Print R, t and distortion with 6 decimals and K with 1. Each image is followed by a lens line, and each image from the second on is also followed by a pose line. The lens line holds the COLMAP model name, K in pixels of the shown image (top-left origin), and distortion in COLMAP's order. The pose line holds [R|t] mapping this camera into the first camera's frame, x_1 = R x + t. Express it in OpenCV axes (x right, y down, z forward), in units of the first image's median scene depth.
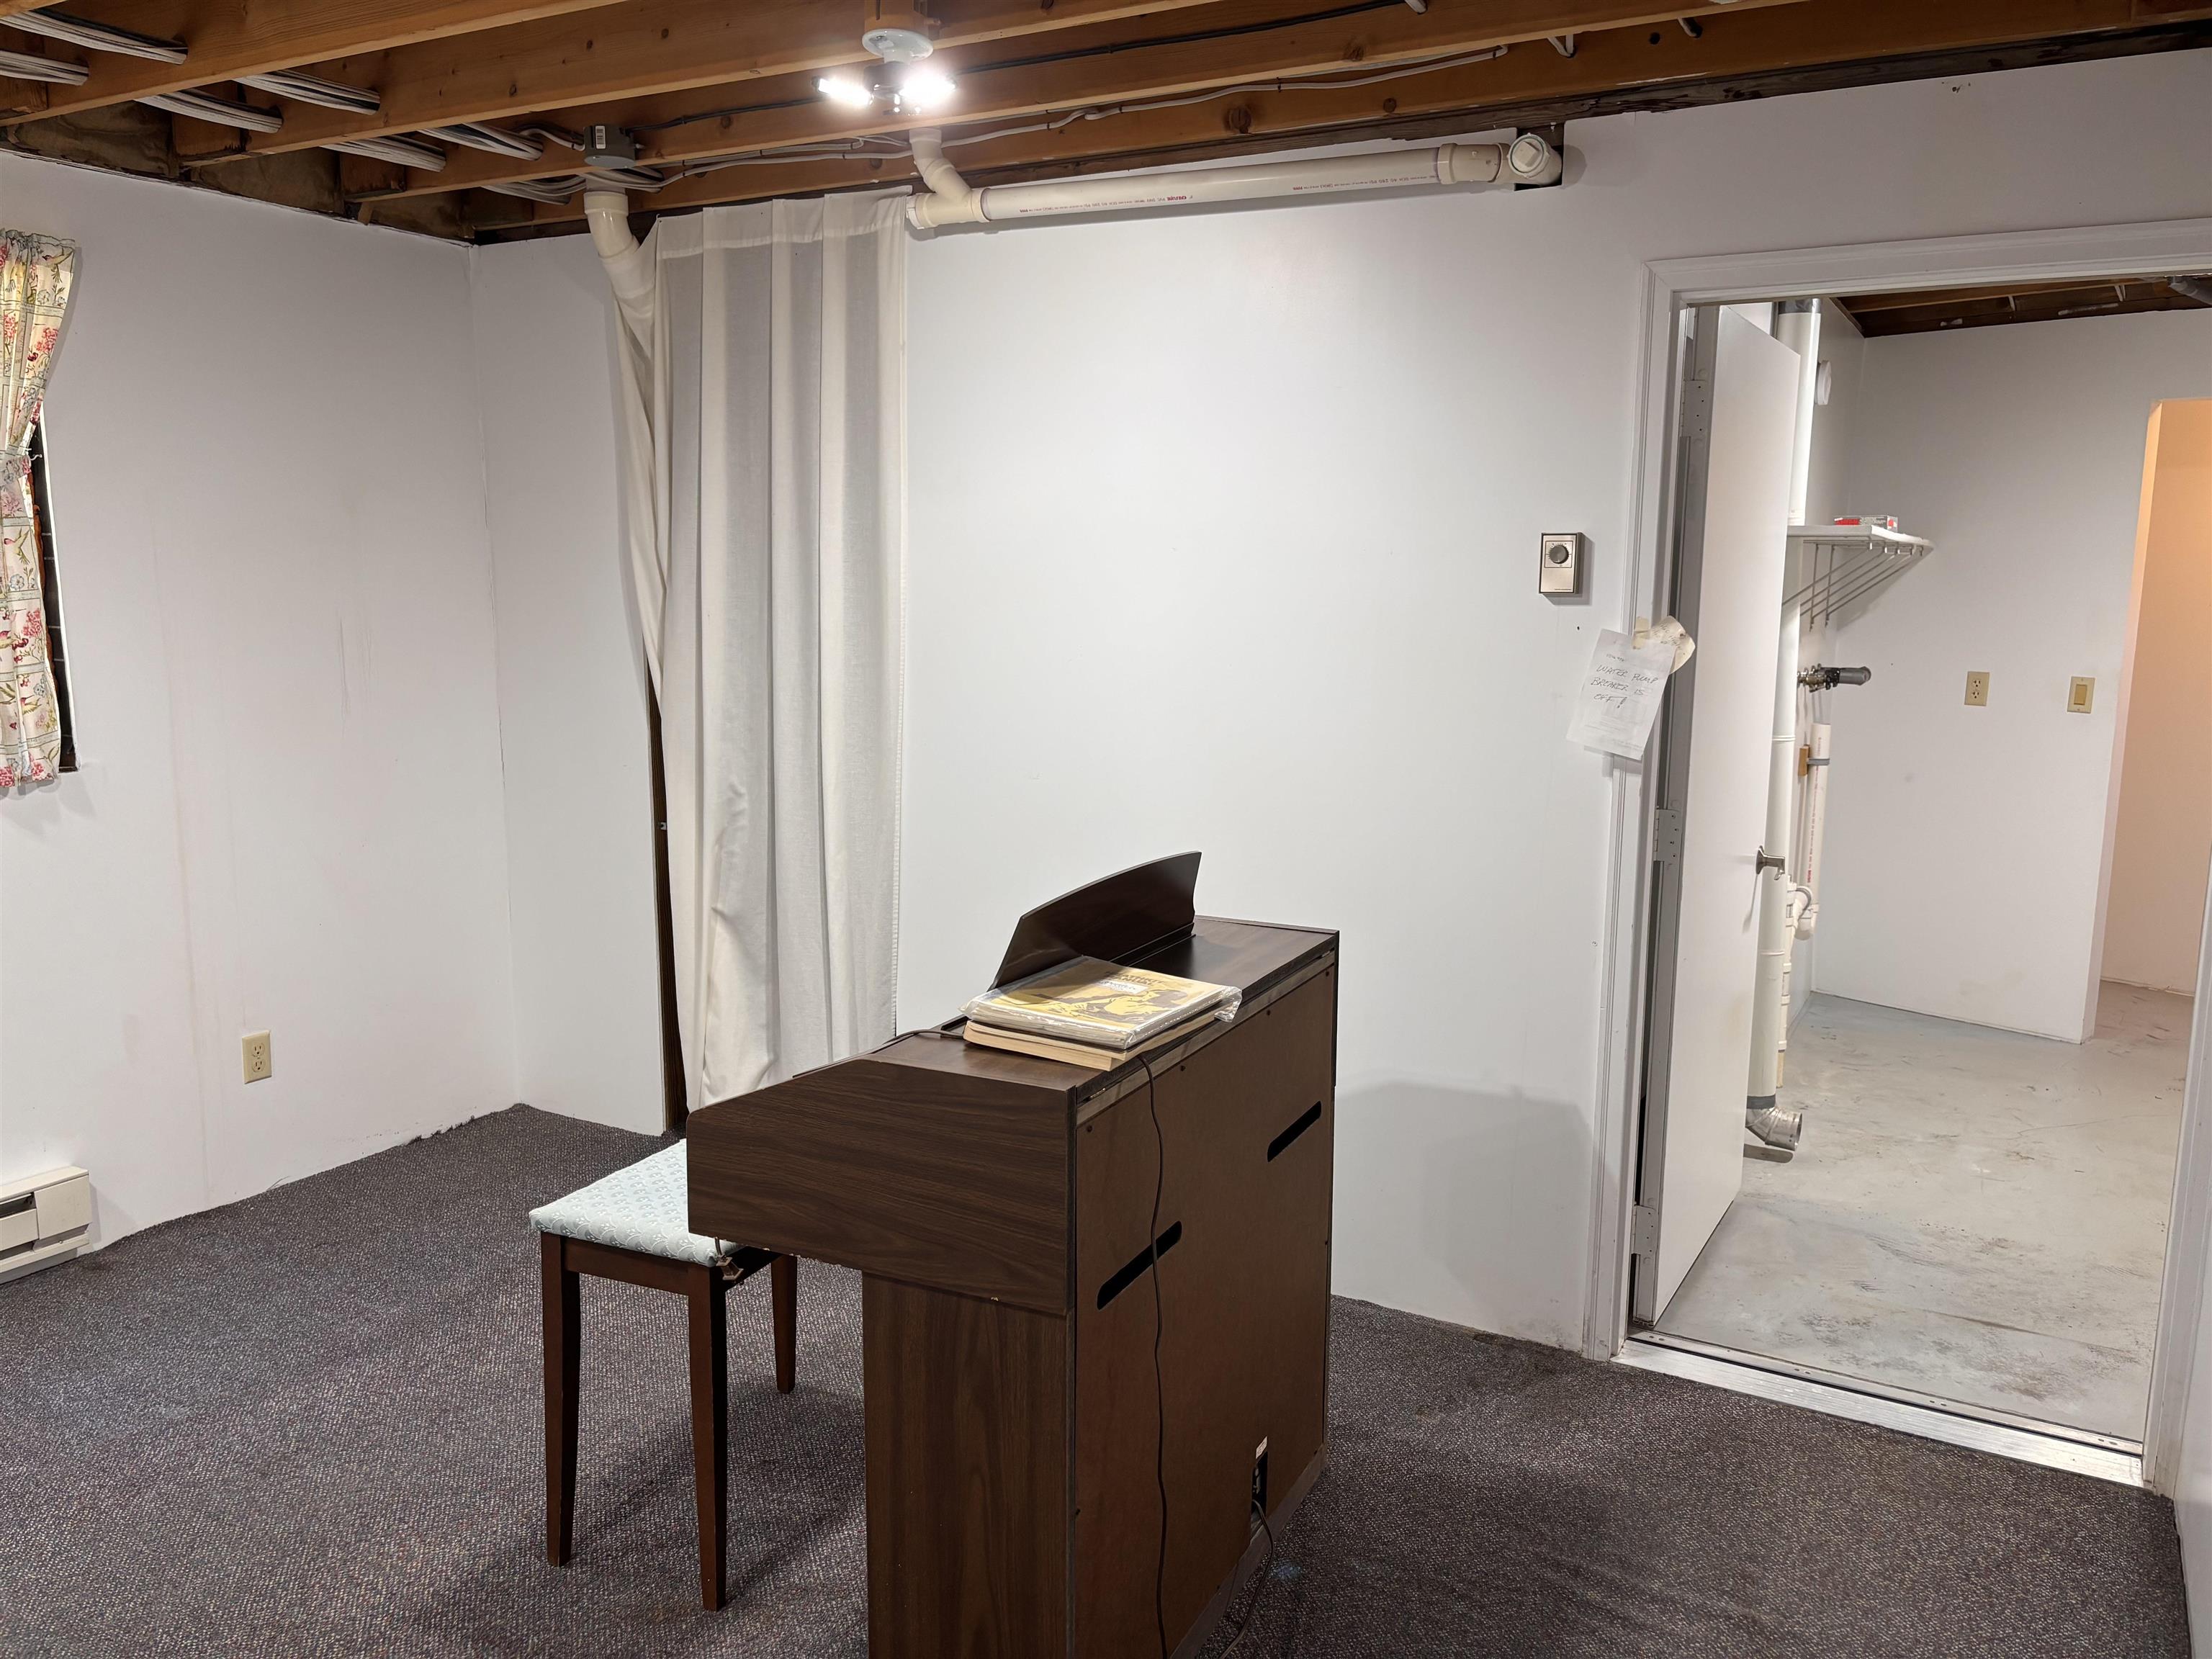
lens RADIAL K [[1674.0, 0, 1104.5], [0, 1674.0, 836.1], [0, 0, 1]] dist [0.037705, -0.020132]
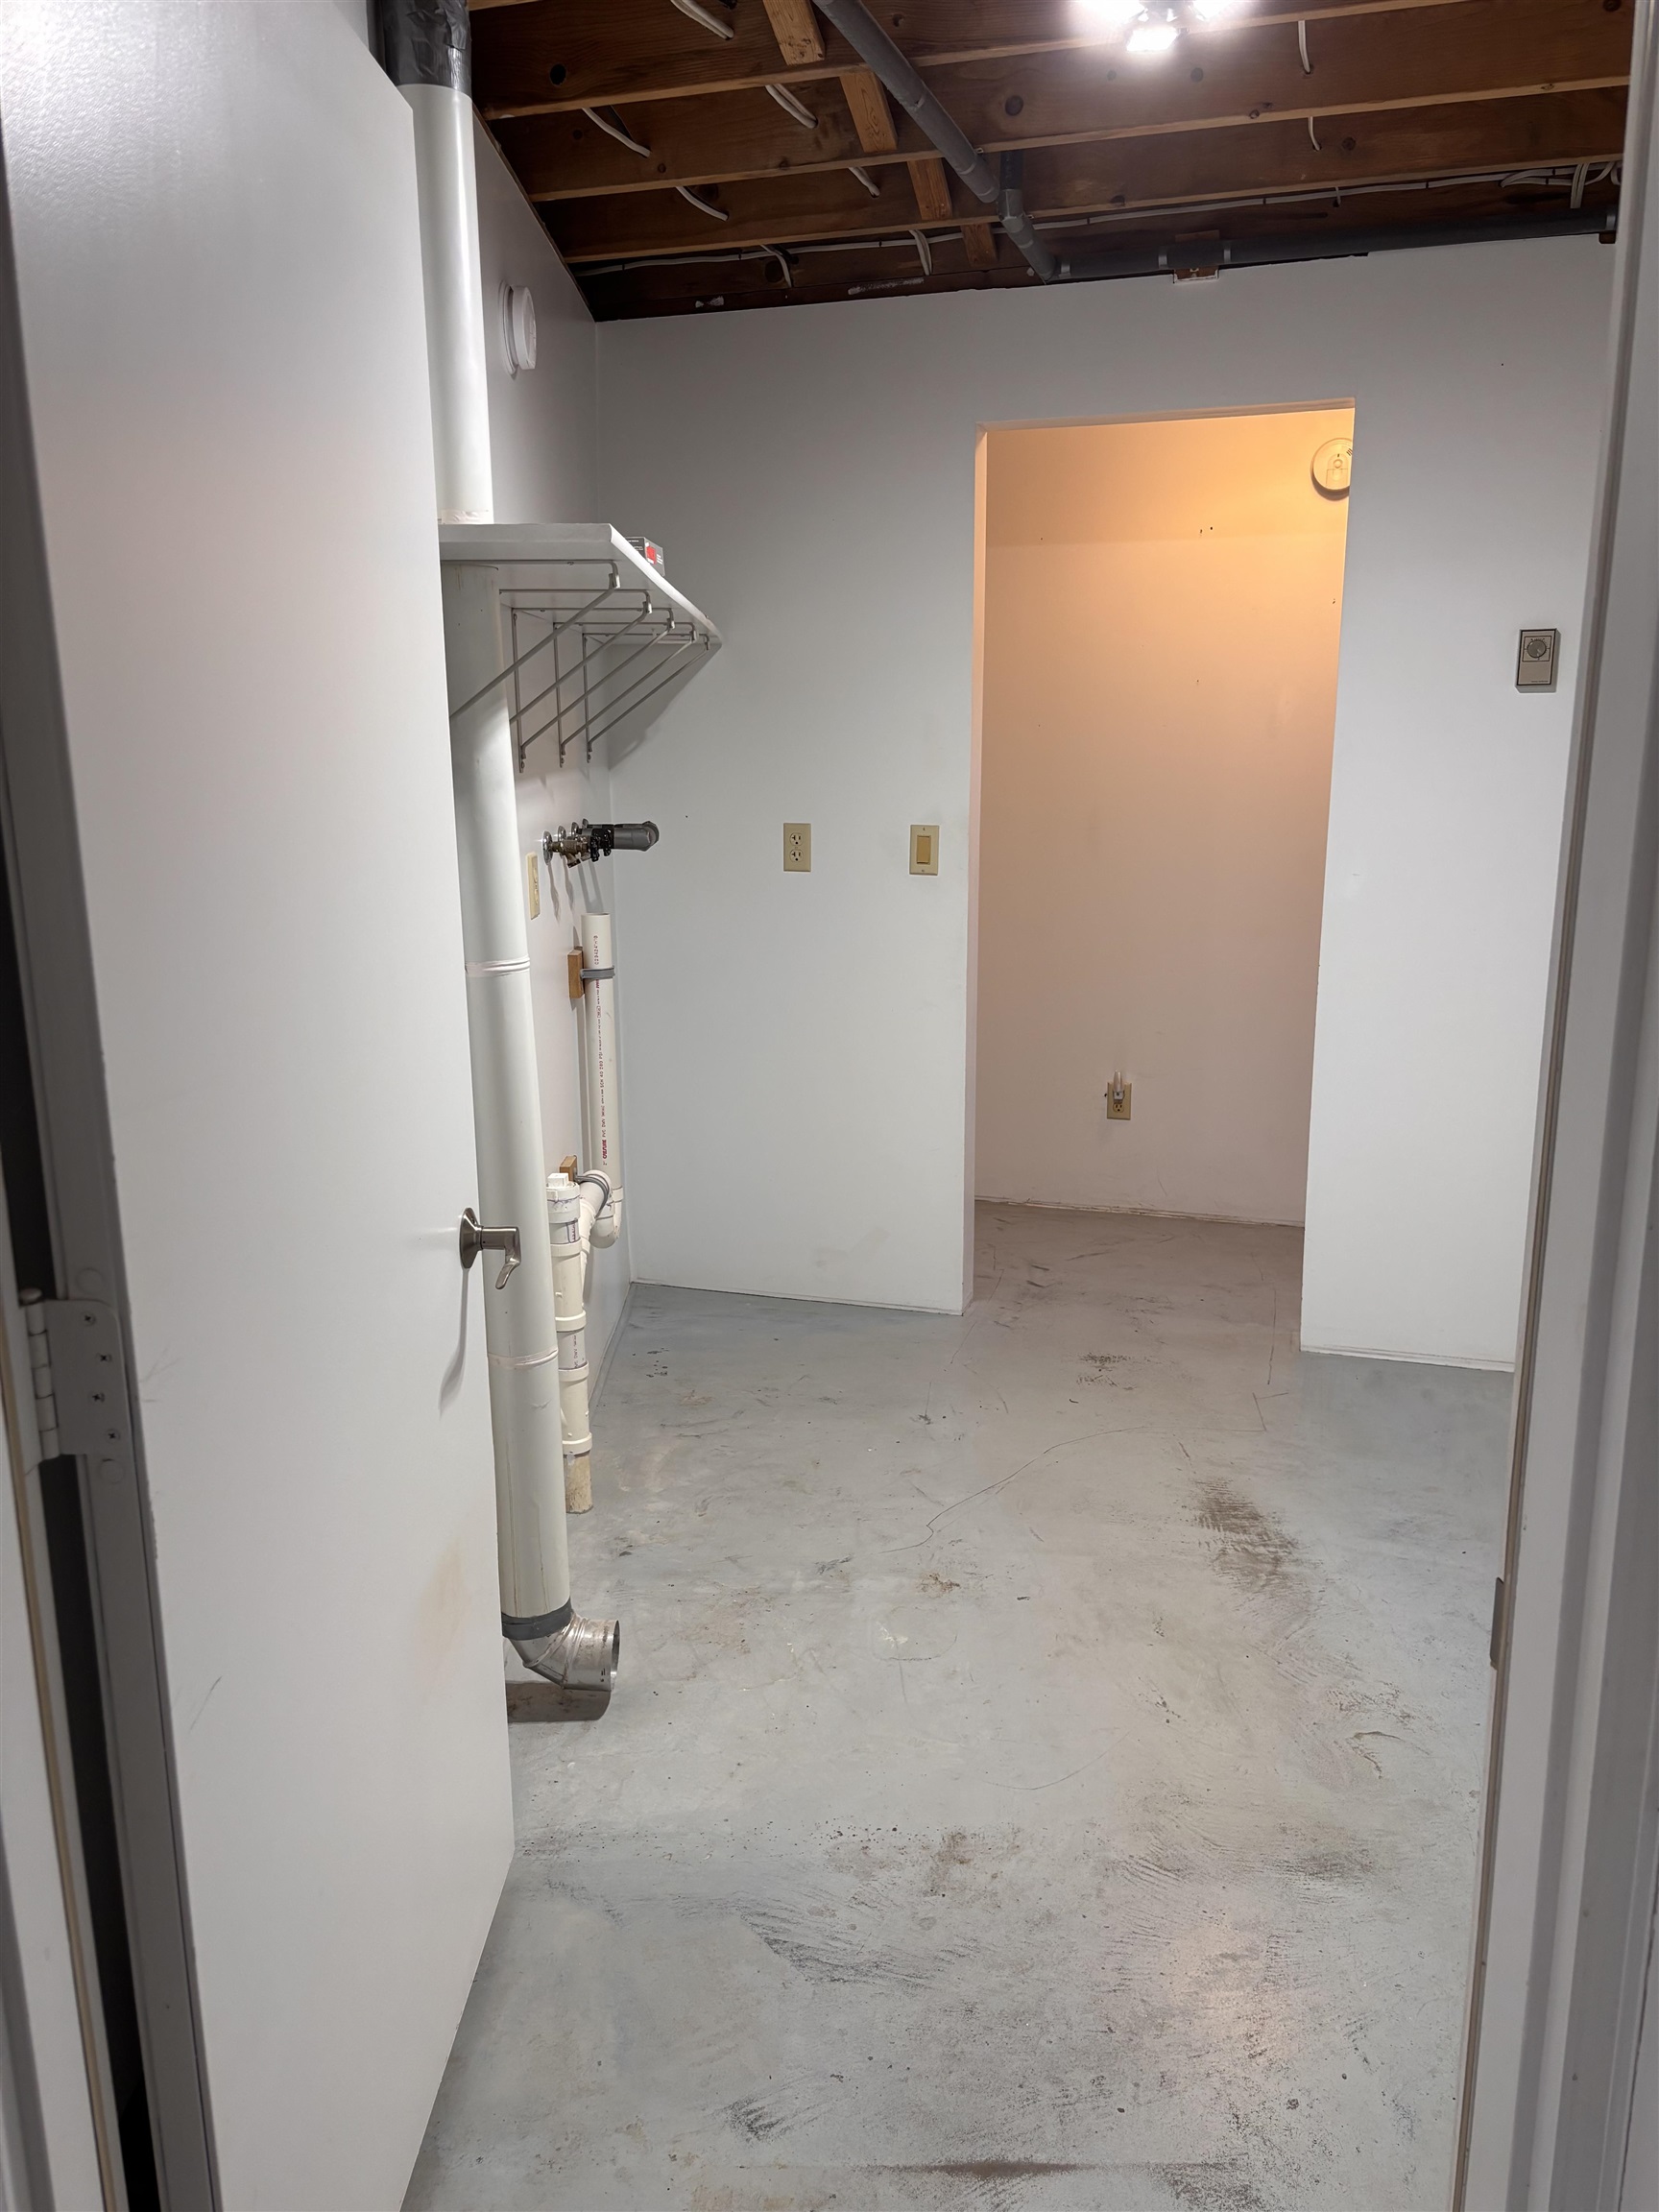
lens RADIAL K [[1674.0, 0, 834.9], [0, 1674.0, 1109.4], [0, 0, 1]] dist [0.037705, -0.020132]
pose [[0.868072, -0.123436, 0.480849, 0.194591], [0.093948, 0.991939, 0.085030, -0.039743], [-0.487468, -0.028637, 0.872671, 0.408977]]
